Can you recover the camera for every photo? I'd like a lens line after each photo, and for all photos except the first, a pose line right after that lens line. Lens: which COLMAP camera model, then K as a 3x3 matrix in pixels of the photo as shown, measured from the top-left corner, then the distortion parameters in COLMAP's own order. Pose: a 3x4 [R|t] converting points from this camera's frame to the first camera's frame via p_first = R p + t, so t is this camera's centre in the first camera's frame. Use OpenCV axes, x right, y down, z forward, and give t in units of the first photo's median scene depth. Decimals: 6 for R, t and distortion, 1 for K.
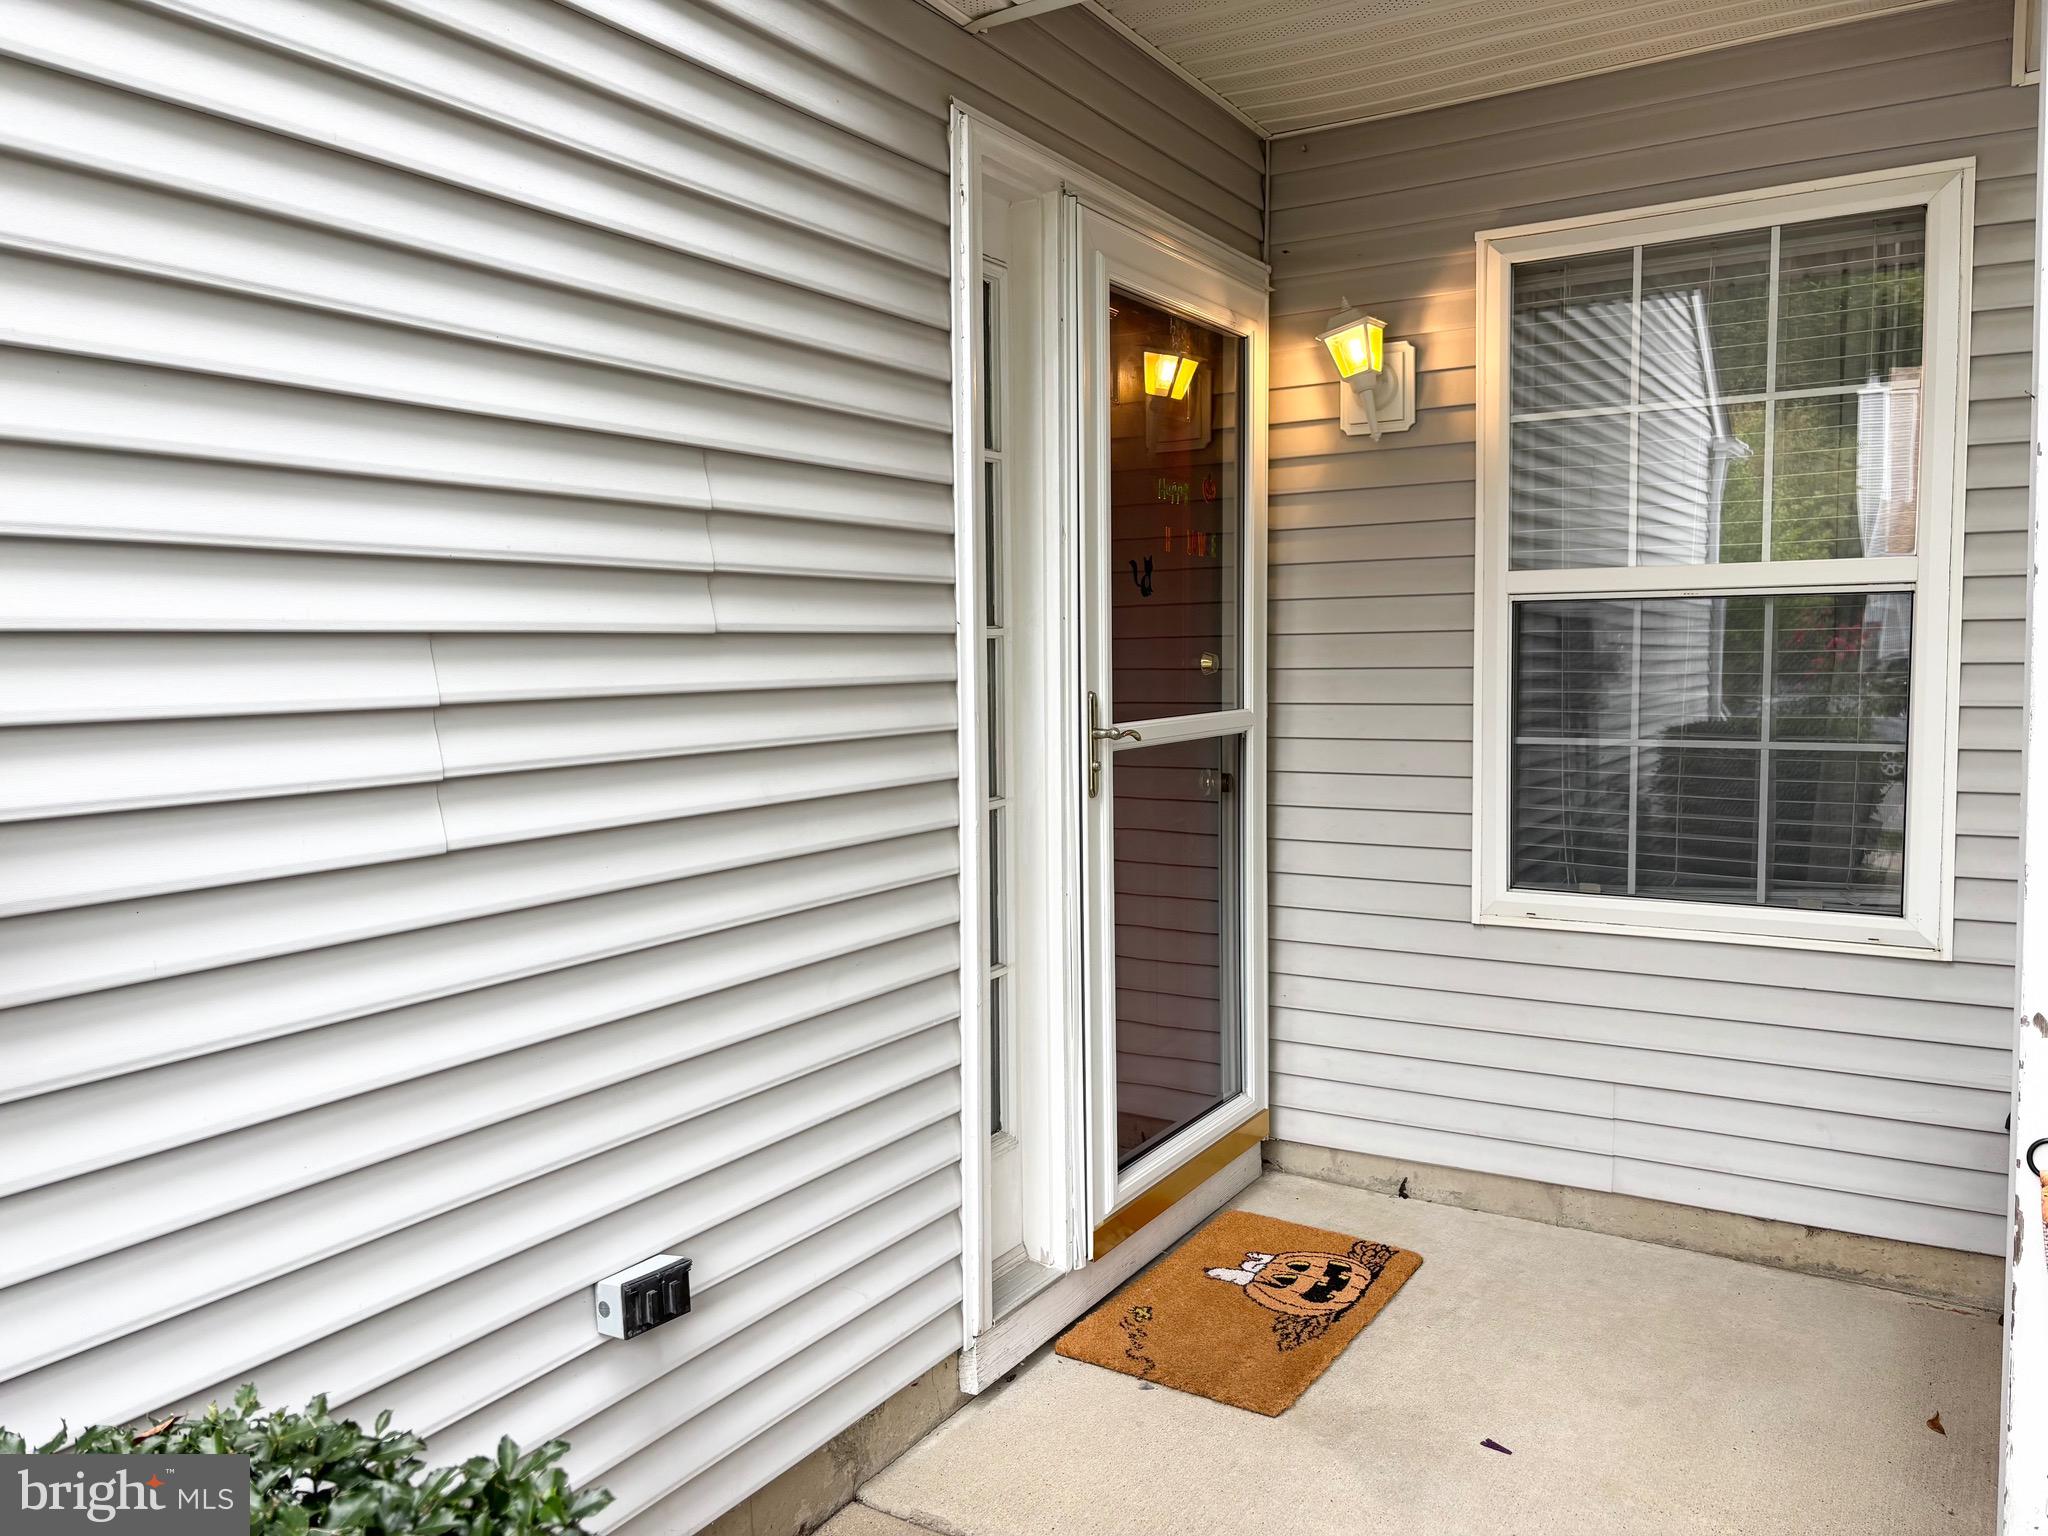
lens RADIAL K [[1563.5, 0, 1032.0], [0, 1563.5, 778.0], [0, 0, 1]] dist [0.035348, -0.027052]
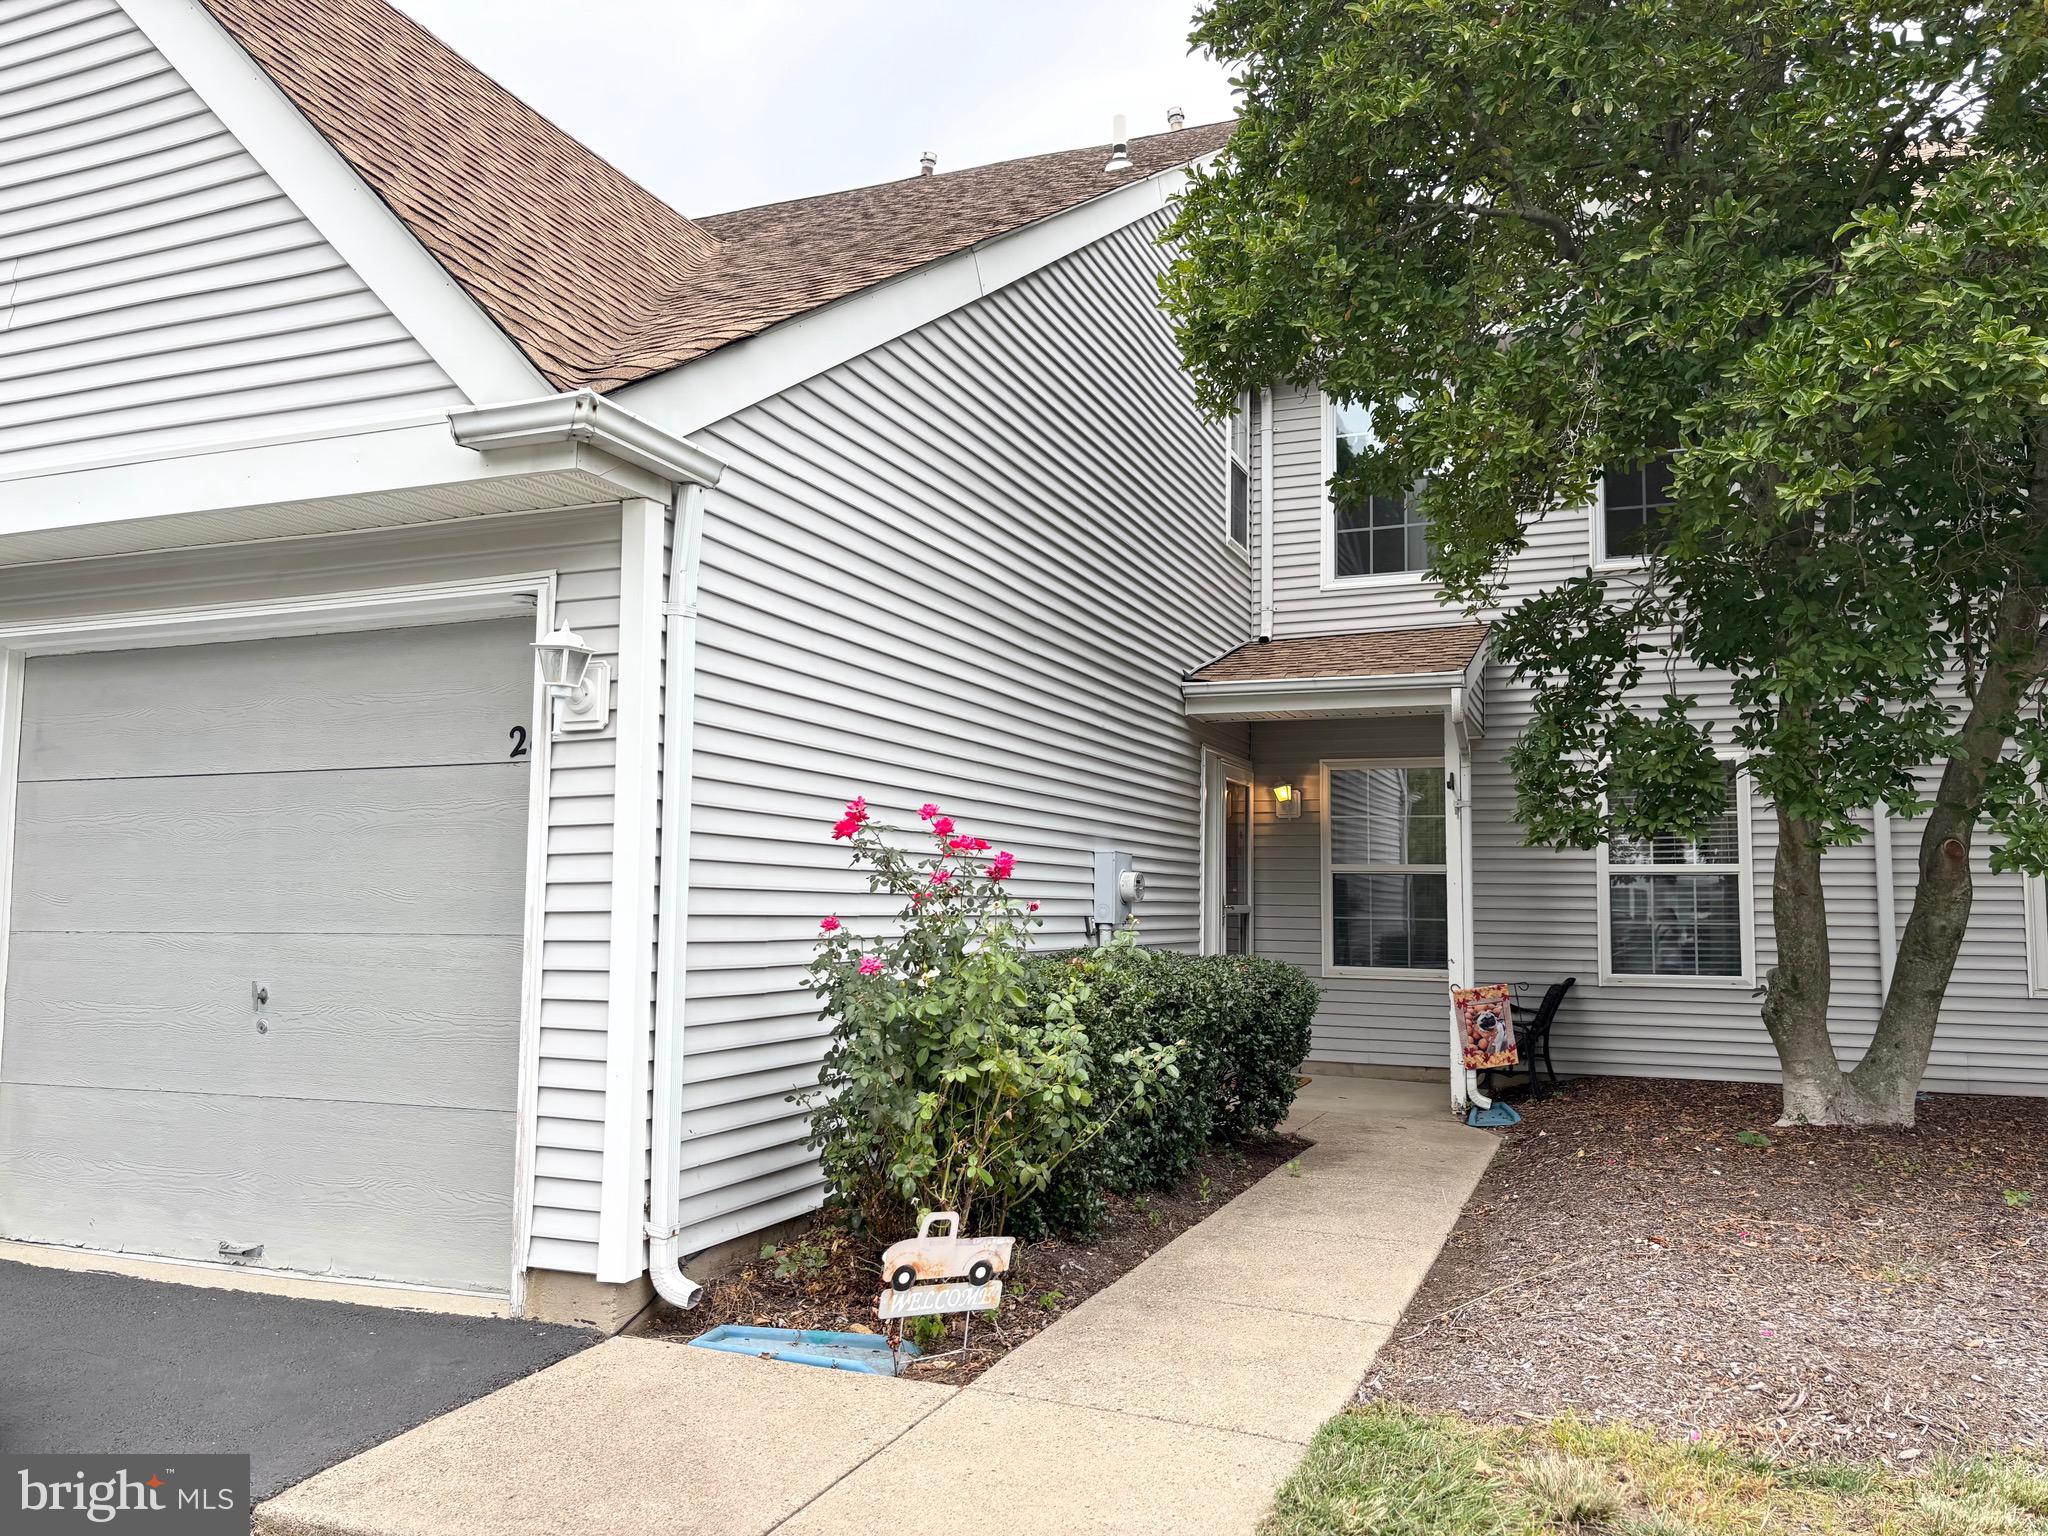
lens RADIAL K [[1563.5, 0, 1032.0], [0, 1563.5, 778.0], [0, 0, 1]] dist [0.035348, -0.027052]
pose [[0.988082, 0.042442, 0.147962, -0.752361], [-0.016724, 0.985146, -0.170901, 0.242468], [-0.153018, 0.166390, 0.974115, -1.975463]]
